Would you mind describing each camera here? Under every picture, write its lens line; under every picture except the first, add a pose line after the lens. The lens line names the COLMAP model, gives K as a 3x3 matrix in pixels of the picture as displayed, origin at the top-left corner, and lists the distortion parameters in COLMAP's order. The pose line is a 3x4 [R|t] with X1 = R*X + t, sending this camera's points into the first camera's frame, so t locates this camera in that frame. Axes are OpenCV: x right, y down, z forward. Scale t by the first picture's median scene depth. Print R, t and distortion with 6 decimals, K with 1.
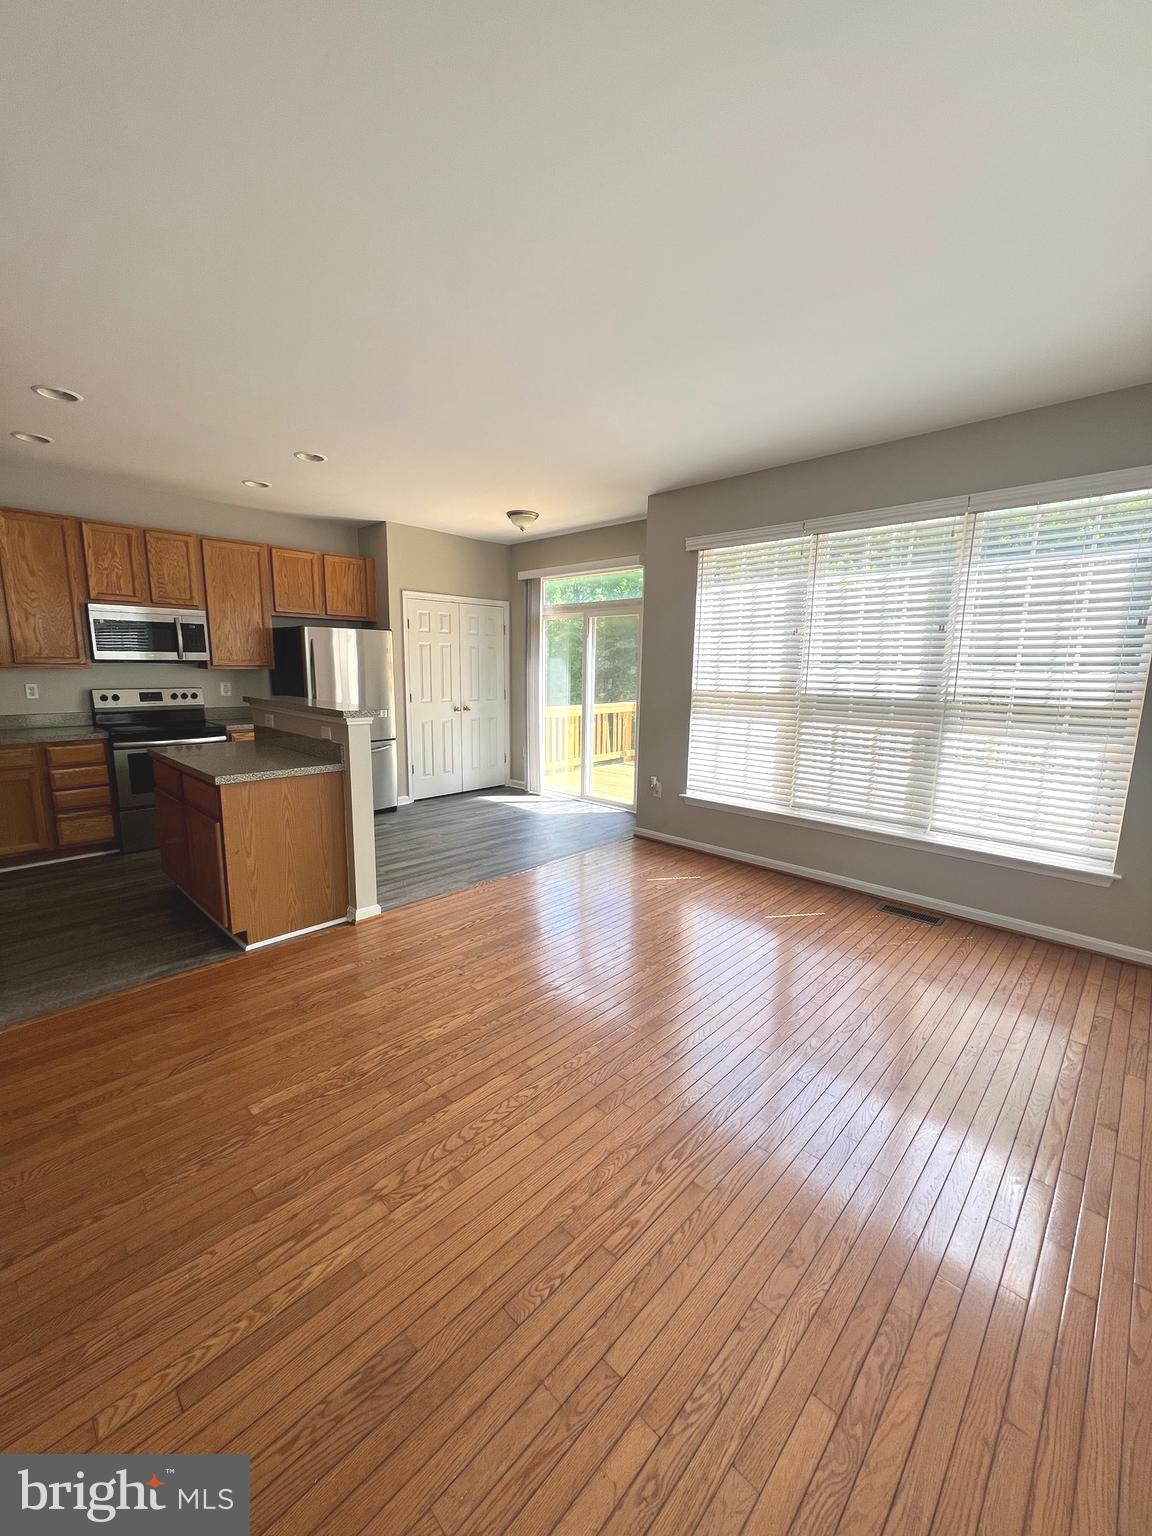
lens RADIAL K [[612.7, 0, 576.0], [0, 612.7, 768.0], [0, 0, 1]] dist [-0.000143, 0.000595]
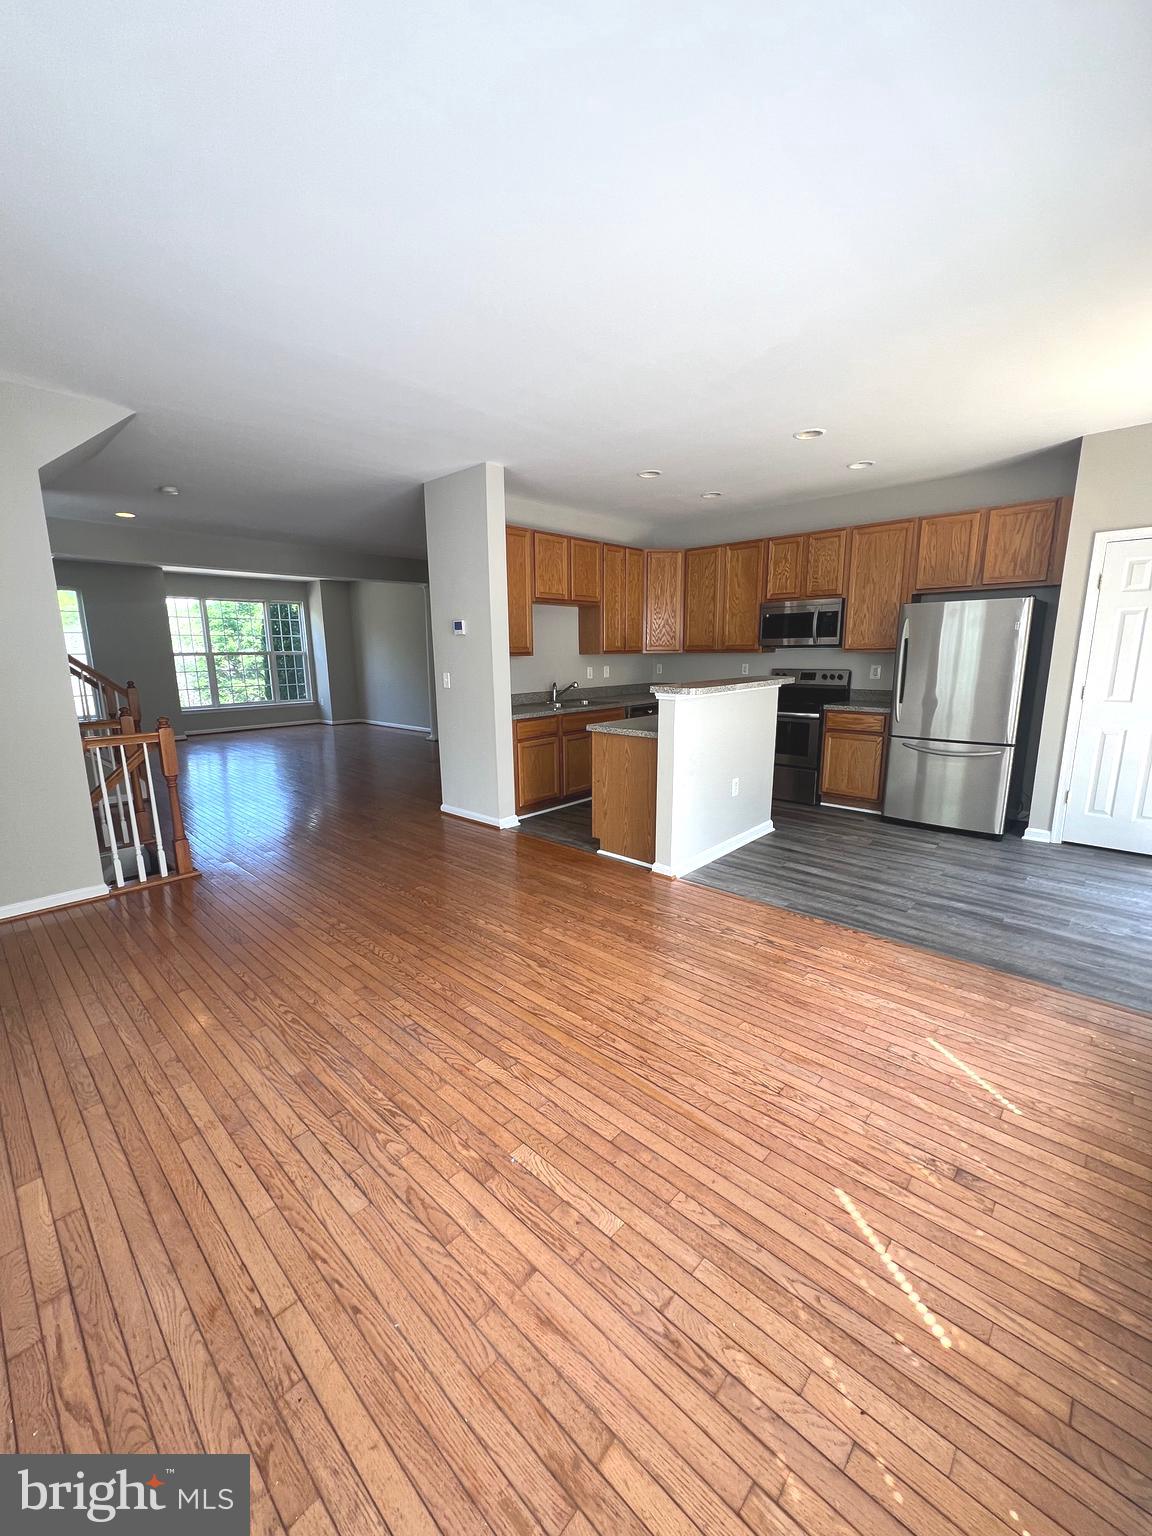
lens RADIAL K [[612.7, 0, 576.0], [0, 612.7, 768.0], [0, 0, 1]] dist [-0.000143, 0.000595]
pose [[0.015236, 0.175126, -0.984428, 0.587577], [-0.157717, 0.972638, 0.170588, -0.088378], [0.987367, 0.152662, 0.042439, 0.628123]]
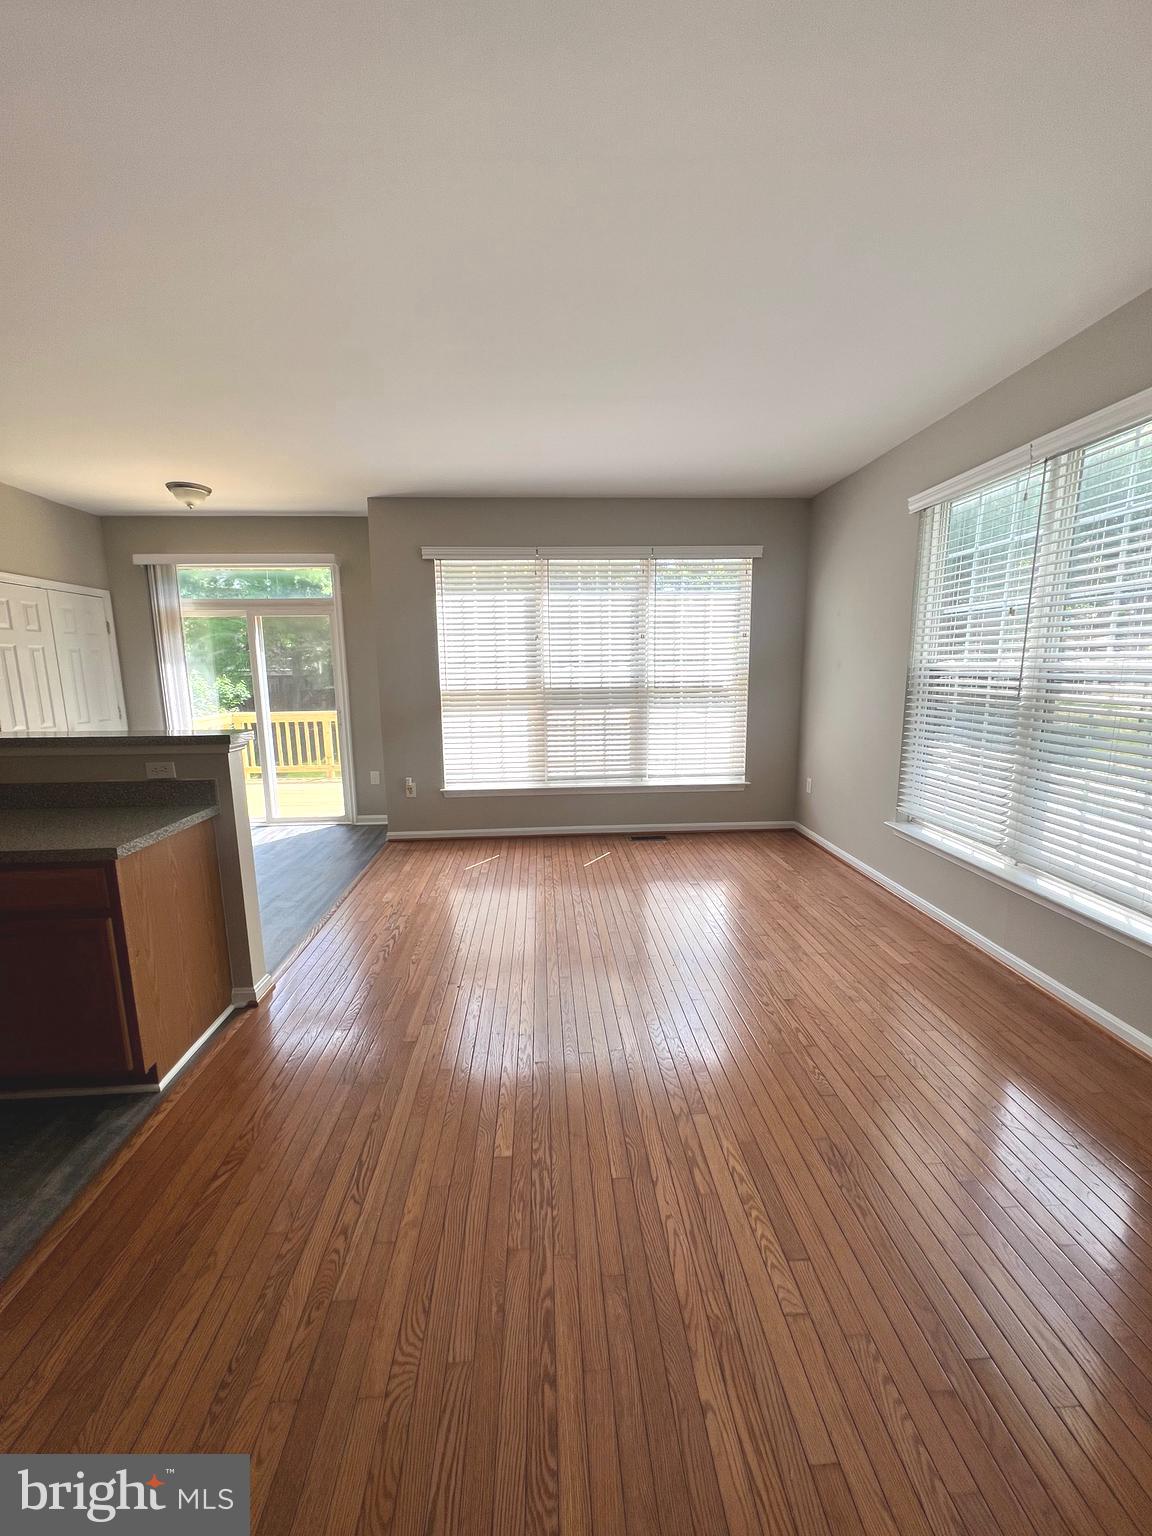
lens RADIAL K [[612.7, 0, 576.0], [0, 612.7, 768.0], [0, 0, 1]] dist [-0.000143, 0.000595]
pose [[0.676593, -0.142494, 0.722439, -0.487162], [0.143678, 0.987787, 0.060271, -0.026836], [-0.722204, 0.063019, 0.688803, 0.116230]]
